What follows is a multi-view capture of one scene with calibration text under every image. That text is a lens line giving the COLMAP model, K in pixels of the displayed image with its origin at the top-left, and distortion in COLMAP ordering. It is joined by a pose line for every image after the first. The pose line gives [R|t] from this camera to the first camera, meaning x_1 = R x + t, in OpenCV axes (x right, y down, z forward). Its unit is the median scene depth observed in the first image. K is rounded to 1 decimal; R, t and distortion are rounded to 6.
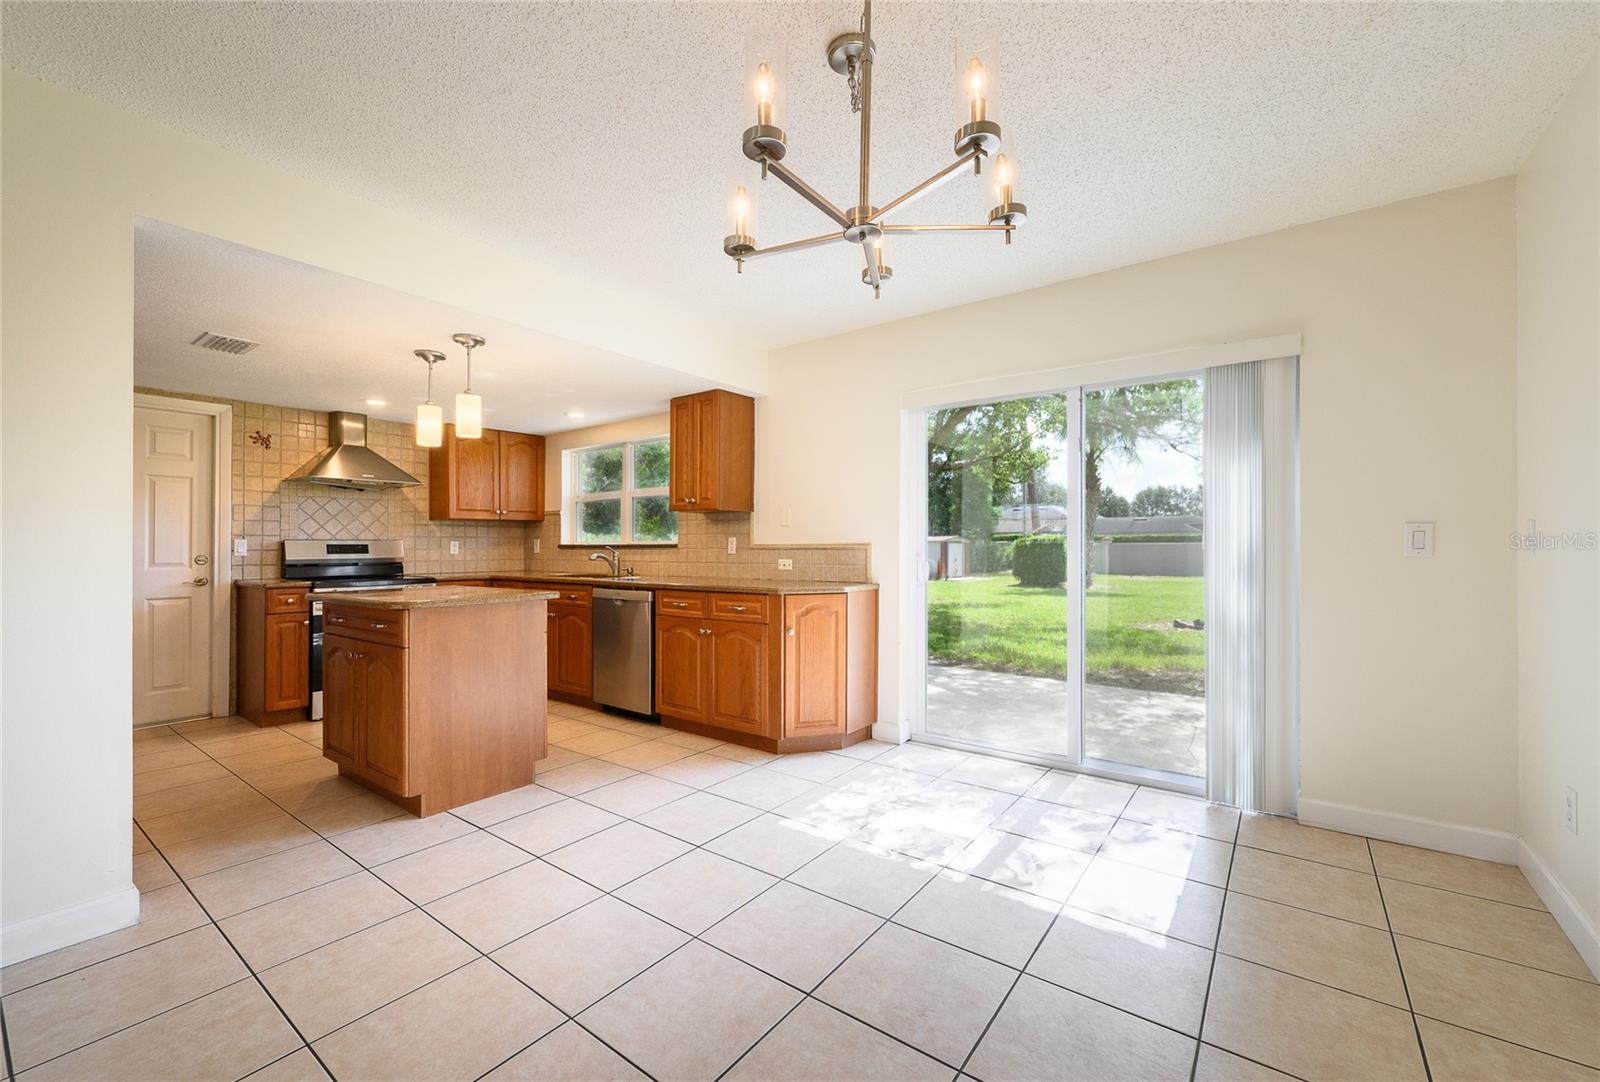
lens RADIAL K [[657.1, 0, 800.0], [0, 657.1, 541.0], [0, 0, 1]] dist [0.001690, 0.000046]
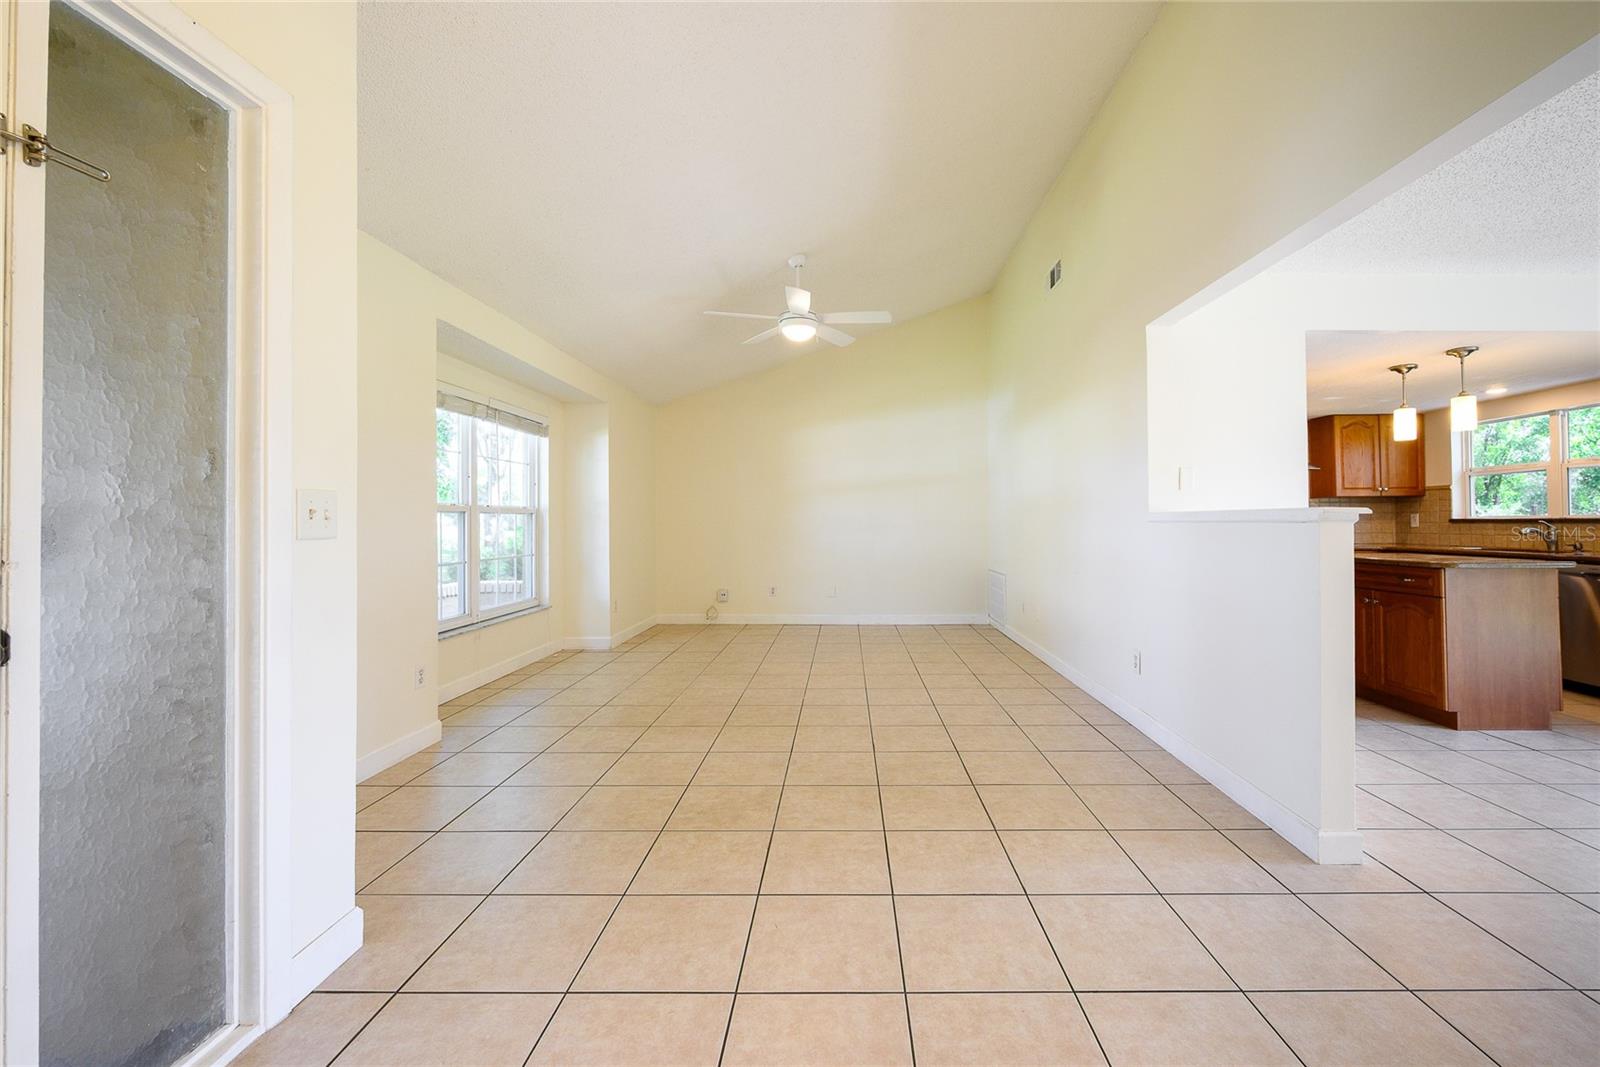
lens RADIAL K [[644.3, 0, 851.2], [0, 644.3, 509.5], [0, 0, 1]] dist [0.000381, 0.000130]
pose [[0.604334, -0.013510, -0.796617, -0.181186], [0.007315, 0.999908, -0.011408, -0.005776], [0.796698, 0.001067, 0.604377, -0.466250]]
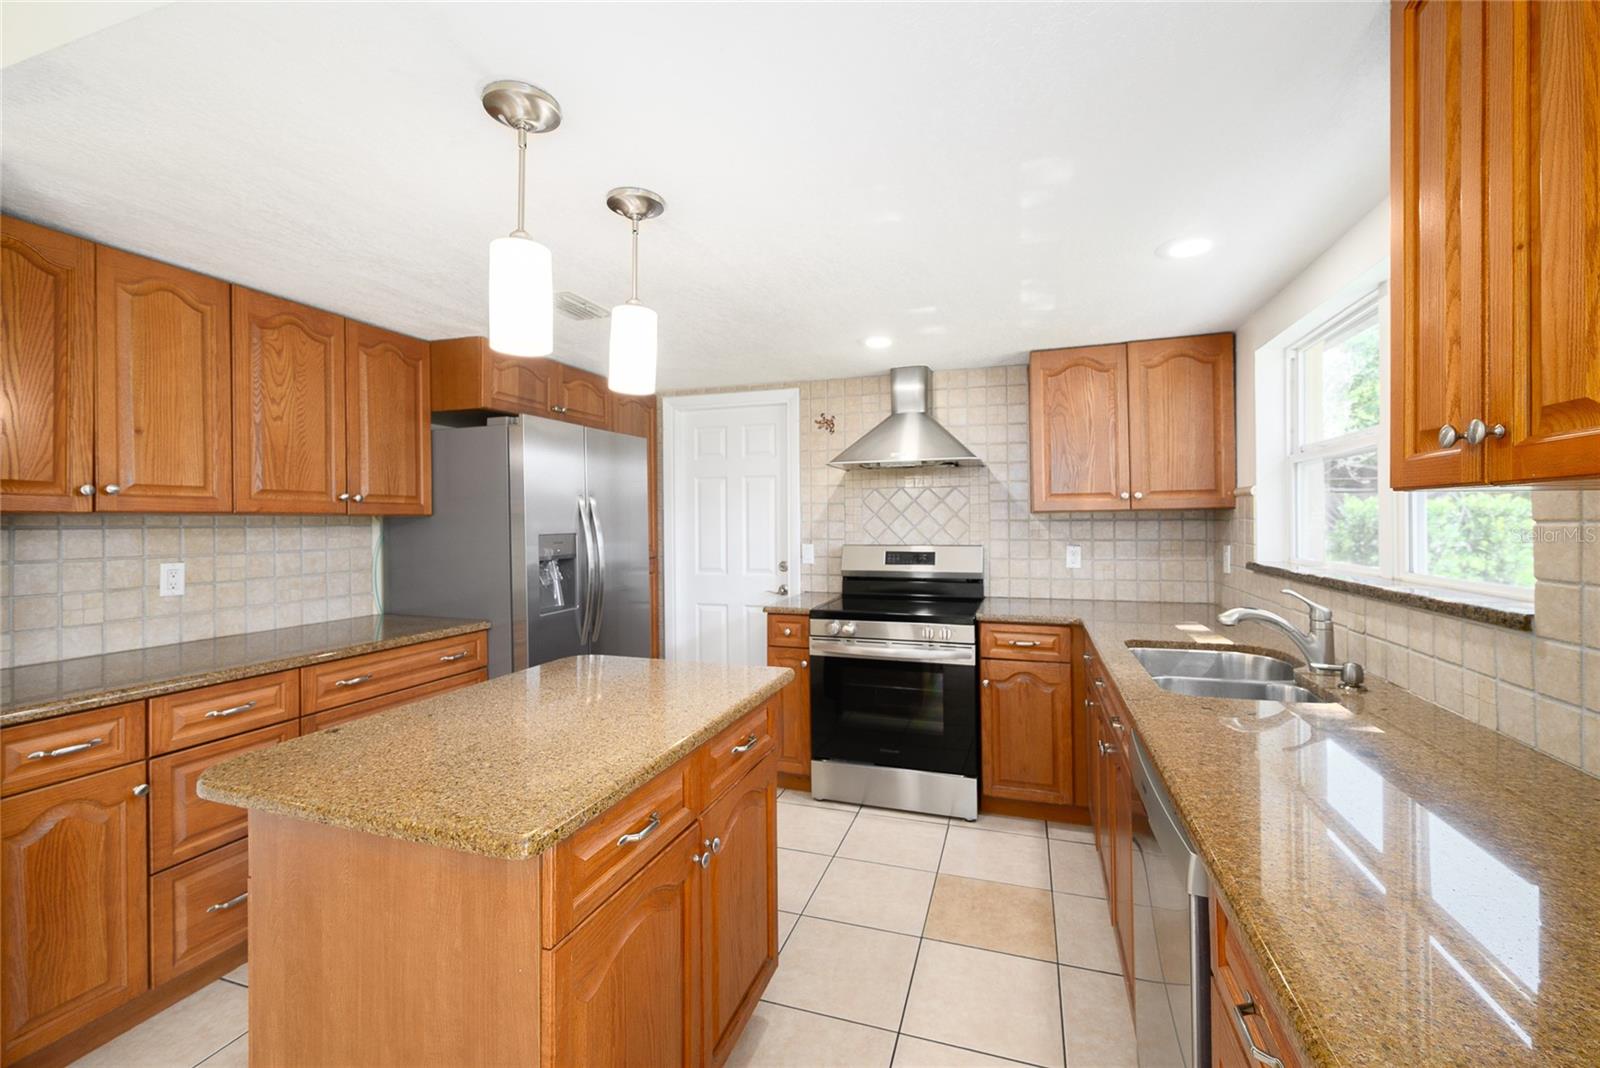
lens RADIAL K [[653.8, 0, 814.2], [0, 653.8, 519.9], [0, 0, 1]] dist [-0.000208, -0.000065]
pose [[0.327536, 0.001133, -0.944838, -0.055636], [0.015087, 0.999866, 0.006429, -0.041643], [0.944718, -0.016360, 0.327474, 0.782336]]
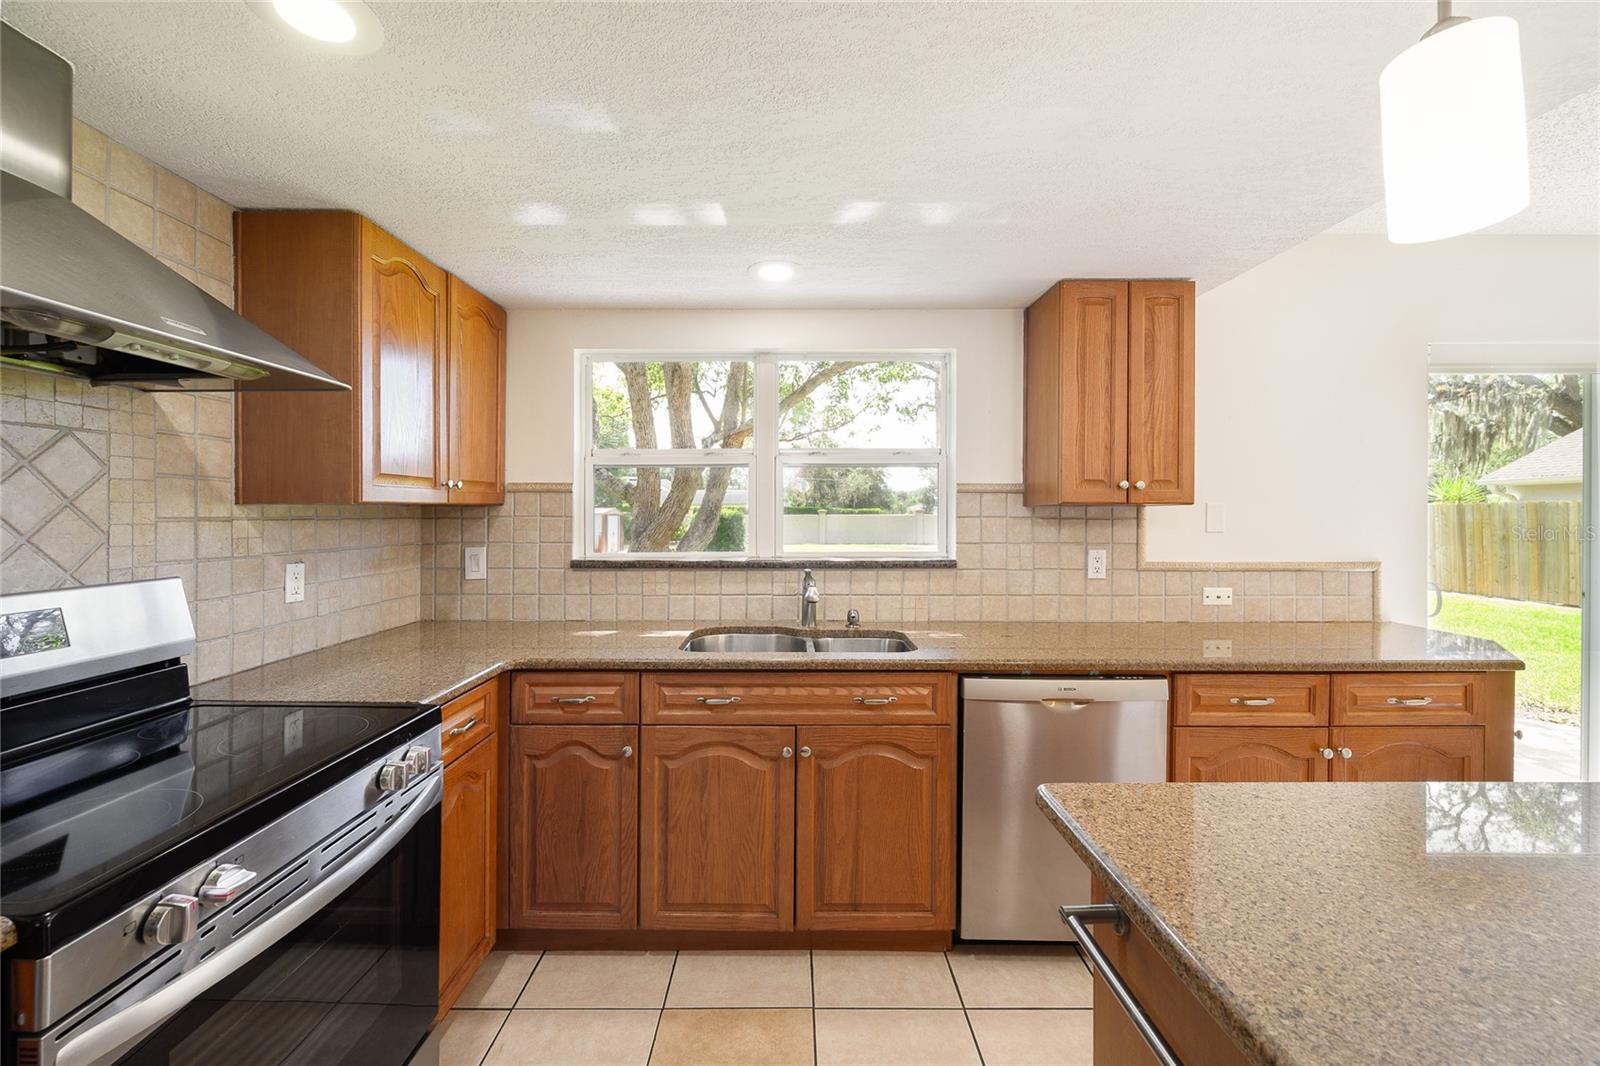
lens RADIAL K [[646.9, 0, 789.6], [0, 646.9, 516.9], [0, 0, 1]] dist [0.000057, 0.000020]
pose [[0.803632, 0.000633, 0.595127, -0.695930], [-0.007577, 0.999929, 0.009168, -0.039405], [-0.595079, -0.011877, 0.803580, 0.770494]]
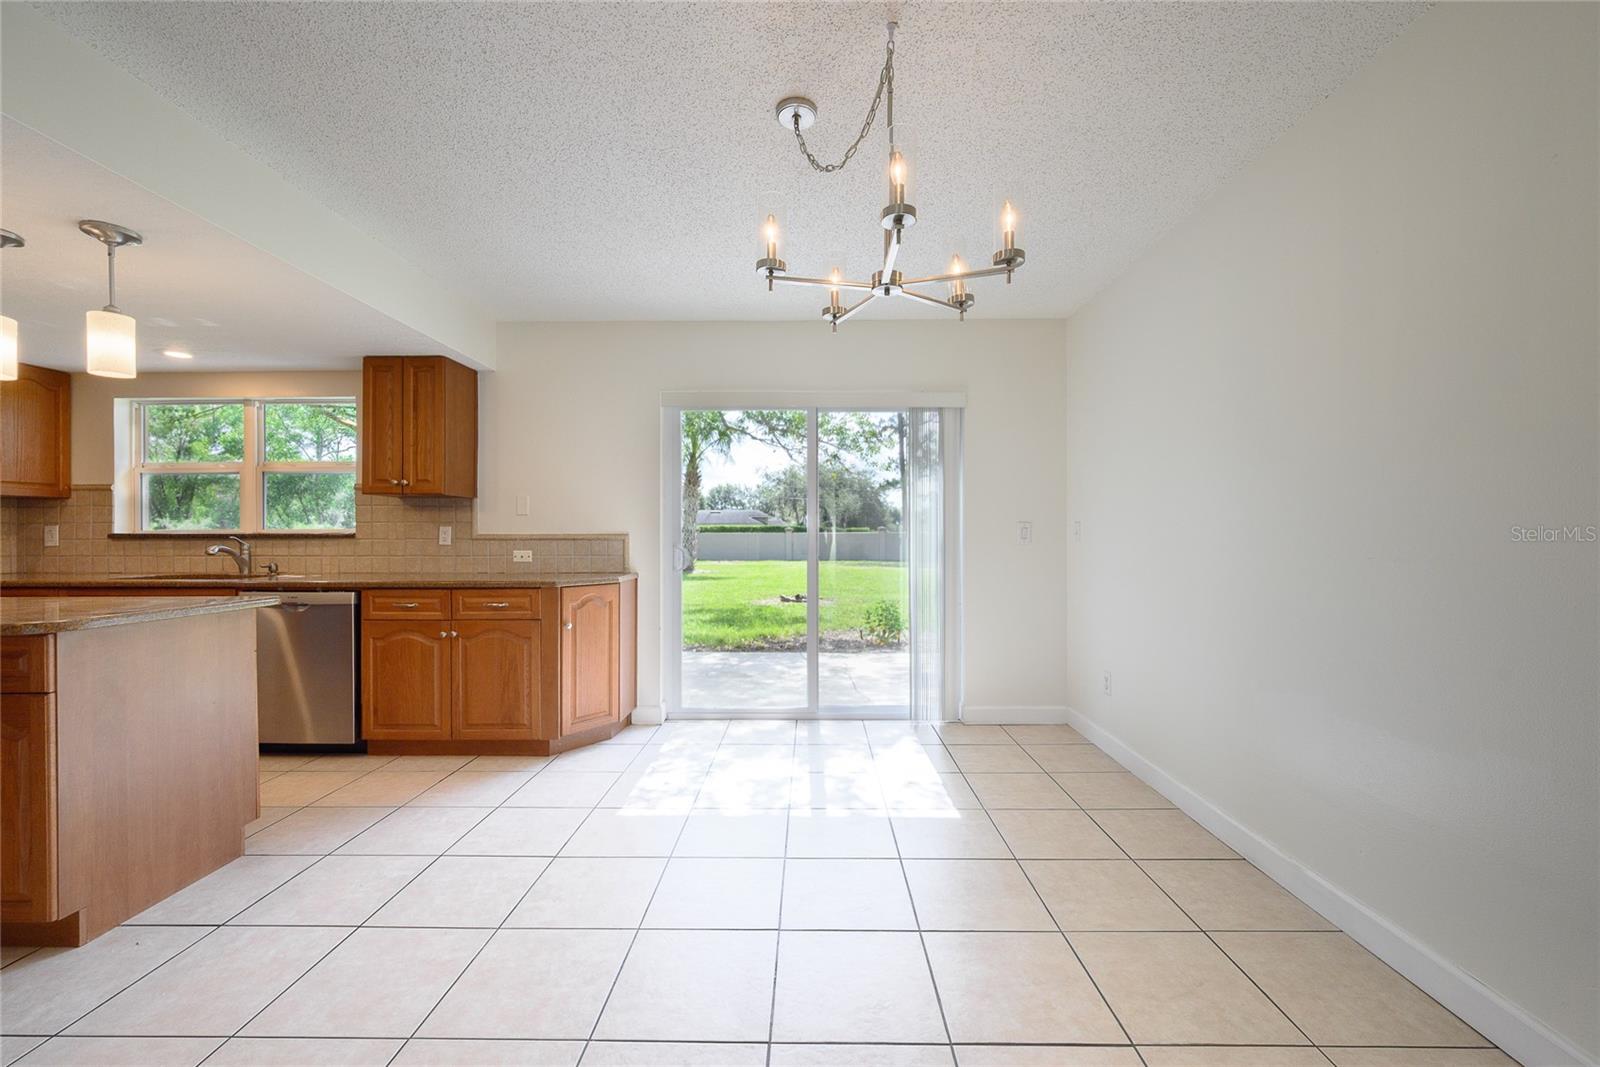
lens RADIAL K [[639.9, 0, 807.3], [0, 639.9, 535.0], [0, 0, 1]] dist [-0.000452, 0.000085]
pose [[0.806864, 0.001806, 0.590735, -0.235495], [-0.006018, 0.999969, 0.005163, -0.001245], [-0.590707, -0.007721, 0.806849, 0.030198]]
